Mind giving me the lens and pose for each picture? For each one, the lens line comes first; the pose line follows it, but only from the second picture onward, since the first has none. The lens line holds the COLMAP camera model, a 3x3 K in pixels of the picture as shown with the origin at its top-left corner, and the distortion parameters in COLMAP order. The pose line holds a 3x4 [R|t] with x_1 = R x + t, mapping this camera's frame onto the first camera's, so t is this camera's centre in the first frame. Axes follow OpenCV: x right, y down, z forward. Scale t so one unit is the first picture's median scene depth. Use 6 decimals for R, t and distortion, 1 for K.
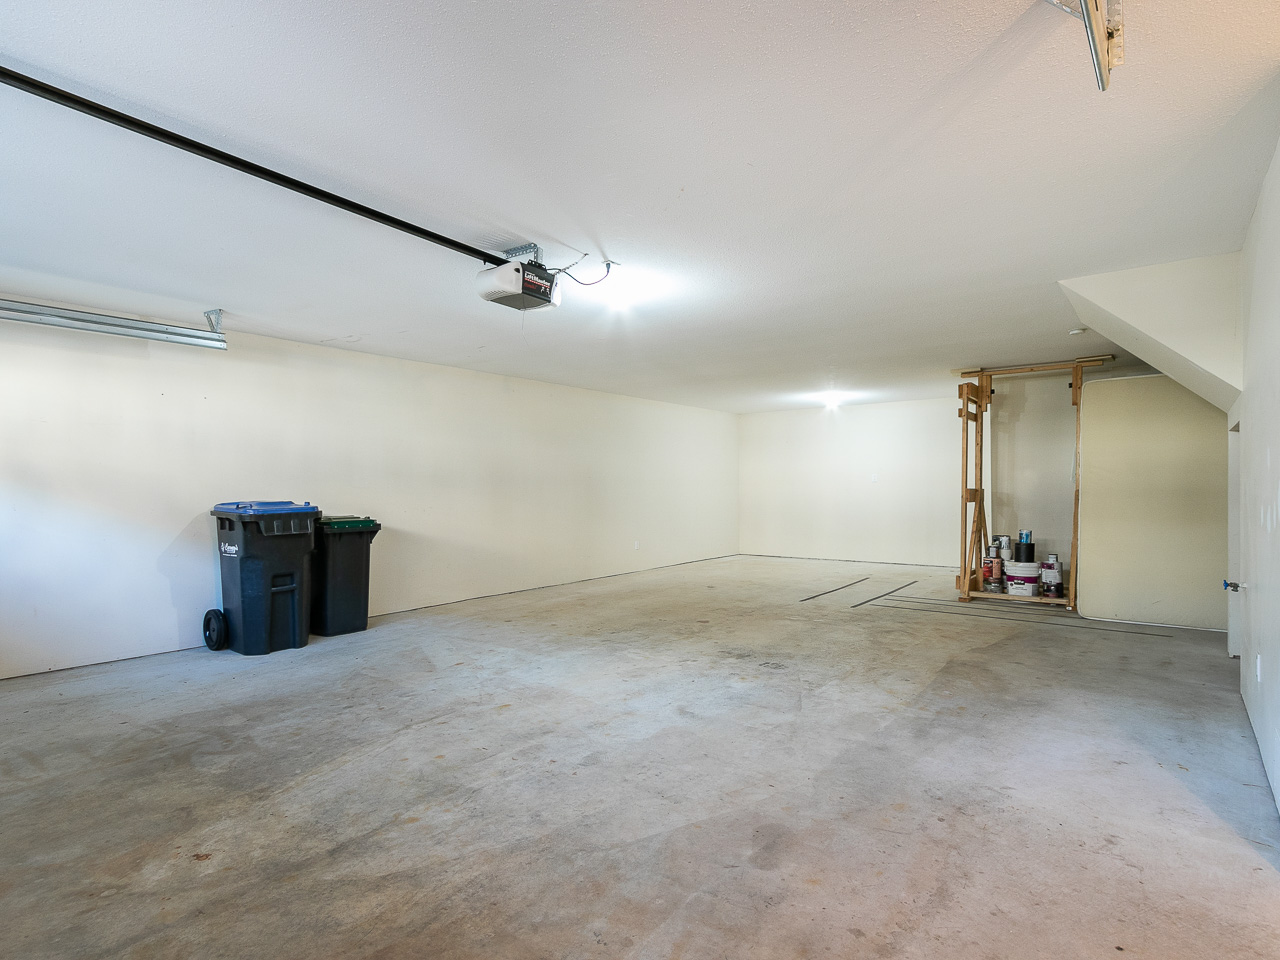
lens RADIAL K [[685.0, 0, 641.0], [0, 685.0, 490.5], [0, 0, 1]] dist [0.002388, 0.000032]
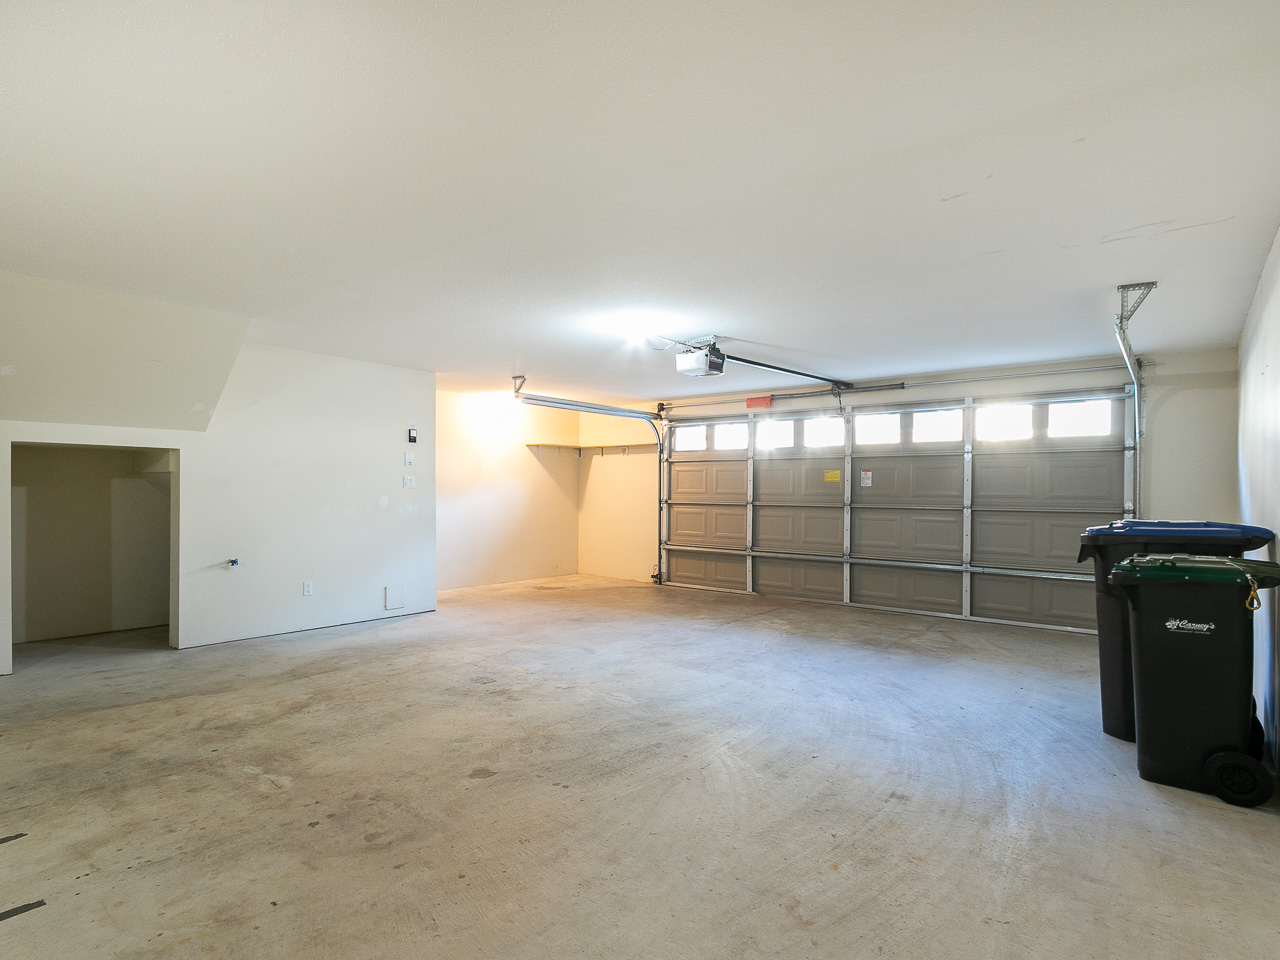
lens RADIAL K [[685.0, 0, 641.0], [0, 685.0, 490.5], [0, 0, 1]] dist [0.002388, 0.000032]
pose [[-0.999952, 0.001176, -0.009742, -0.027407], [0.001168, 0.999999, 0.000799, -0.018836], [0.009743, 0.000788, -0.999952, 2.136912]]
